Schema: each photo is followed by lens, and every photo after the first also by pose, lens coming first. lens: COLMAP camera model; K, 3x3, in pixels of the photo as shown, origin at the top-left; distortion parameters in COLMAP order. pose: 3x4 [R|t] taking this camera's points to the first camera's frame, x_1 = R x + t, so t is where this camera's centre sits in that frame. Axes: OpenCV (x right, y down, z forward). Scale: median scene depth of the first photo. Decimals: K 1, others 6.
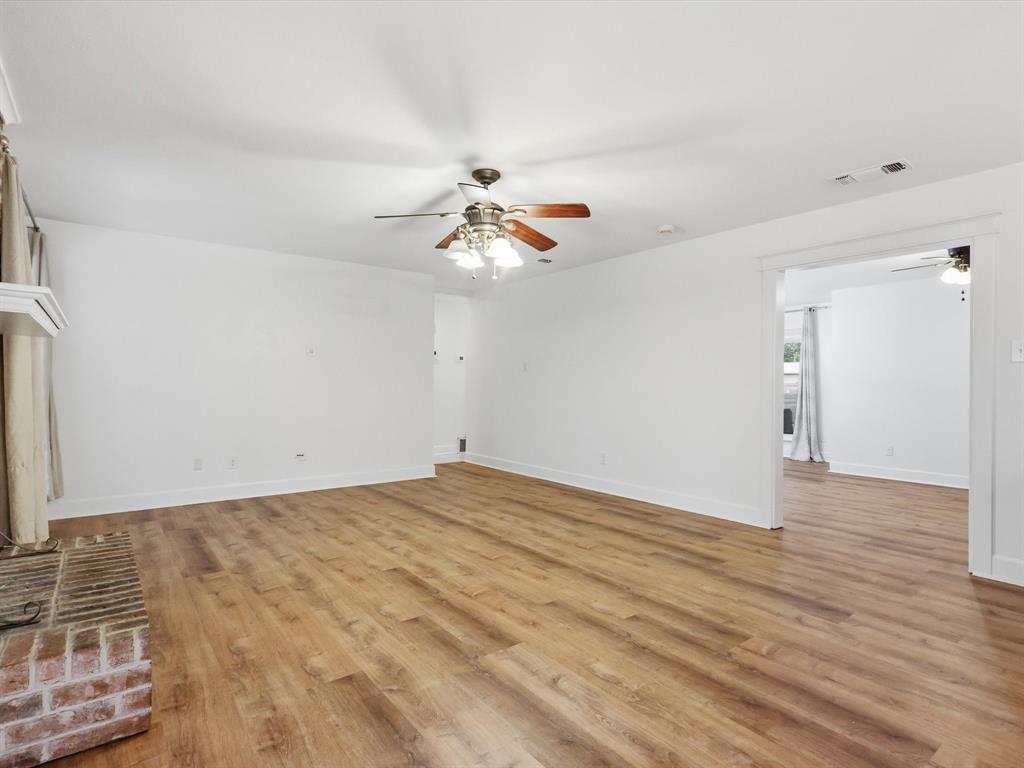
lens RADIAL K [[540.9, 0, 509.6], [0, 540.9, 379.8], [0, 0, 1]] dist [0.001097, 0.000203]
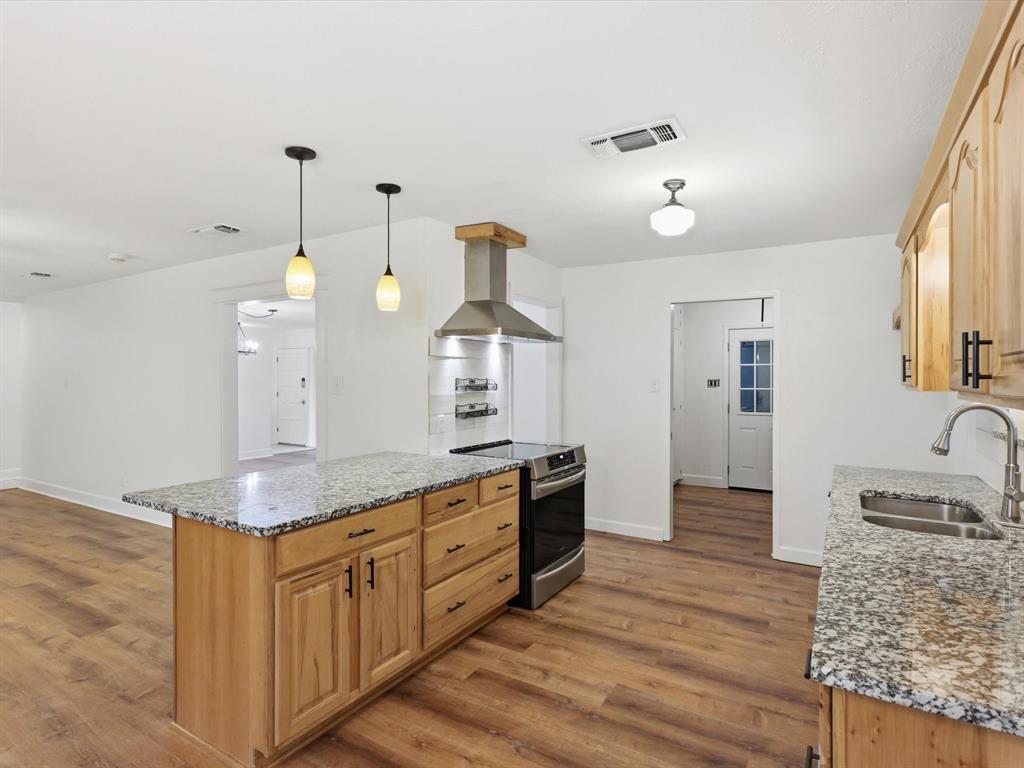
lens RADIAL K [[540.9, 0, 511.7], [0, 540.9, 383.2], [0, 0, 1]] dist [0.001097, 0.000203]
pose [[0.927262, -0.010504, 0.374265, 0.732561], [0.003748, 0.999817, 0.018775, -0.071335], [-0.374394, -0.016007, 0.927132, -0.270979]]
